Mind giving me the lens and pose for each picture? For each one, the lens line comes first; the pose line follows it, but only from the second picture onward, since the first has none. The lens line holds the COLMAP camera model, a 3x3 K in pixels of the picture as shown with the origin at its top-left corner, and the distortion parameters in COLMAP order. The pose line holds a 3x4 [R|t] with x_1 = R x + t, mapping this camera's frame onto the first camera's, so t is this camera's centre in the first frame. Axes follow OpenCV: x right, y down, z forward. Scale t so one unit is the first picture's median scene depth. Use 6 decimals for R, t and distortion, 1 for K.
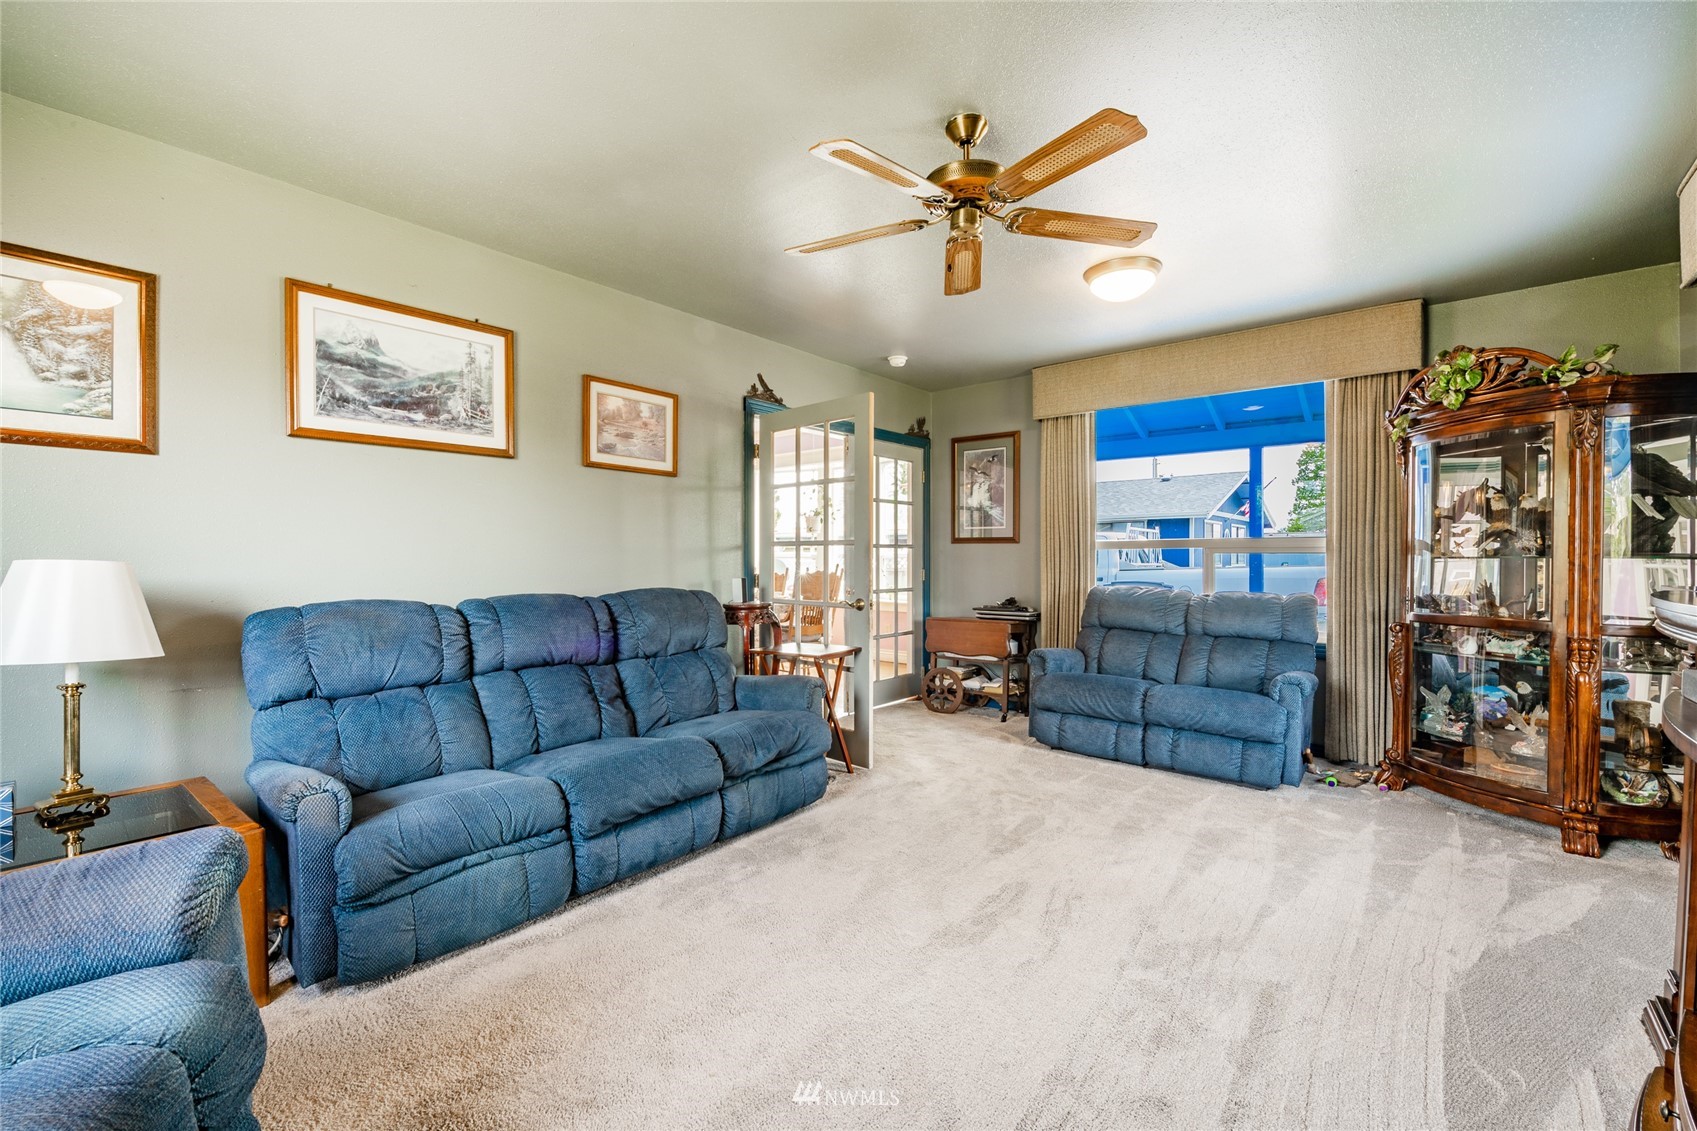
lens RADIAL K [[709.7, 0, 854.7], [0, 709.7, 566.7], [0, 0, 1]] dist [-0.007906, -0.002149]
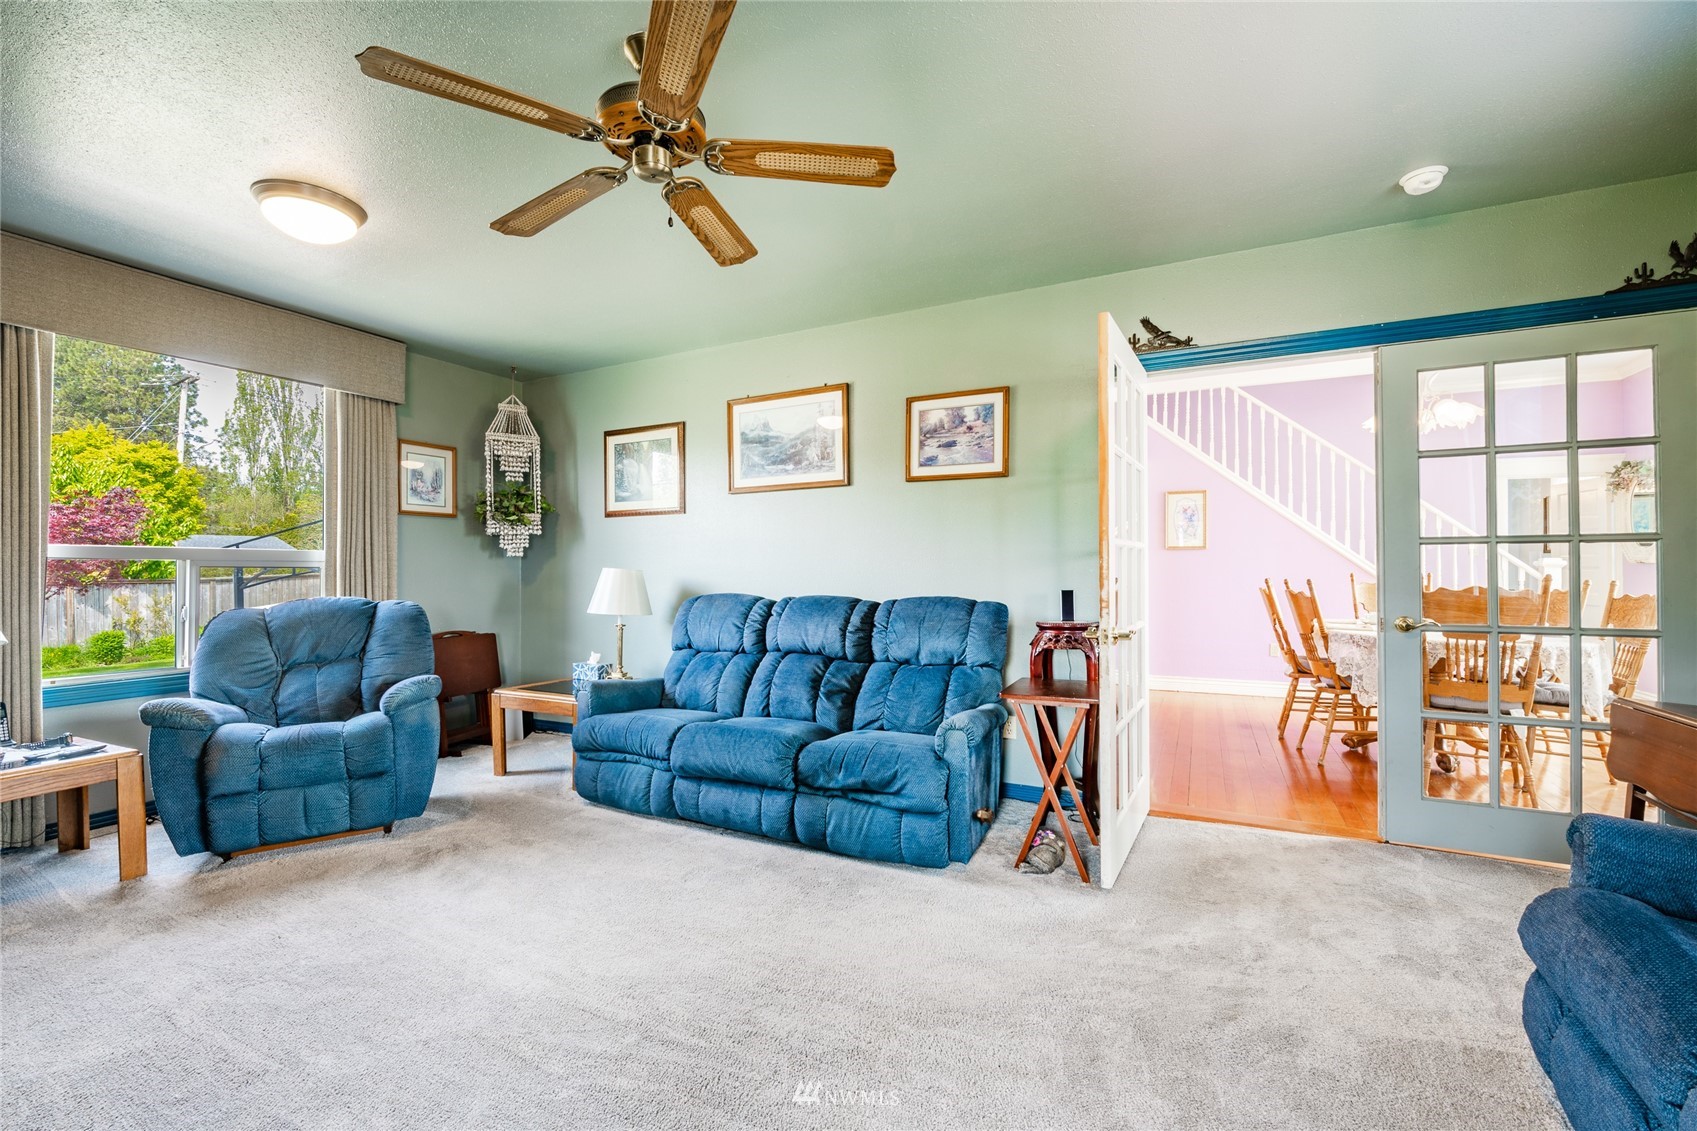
lens RADIAL K [[709.7, 0, 857.1], [0, 709.7, 564.3], [0, 0, 1]] dist [-0.007906, -0.002149]
pose [[0.204804, -0.005687, -0.978787, 0.772123], [-0.008039, 0.999940, -0.007493, -0.007291], [0.978770, 0.009403, 0.204746, 0.807866]]
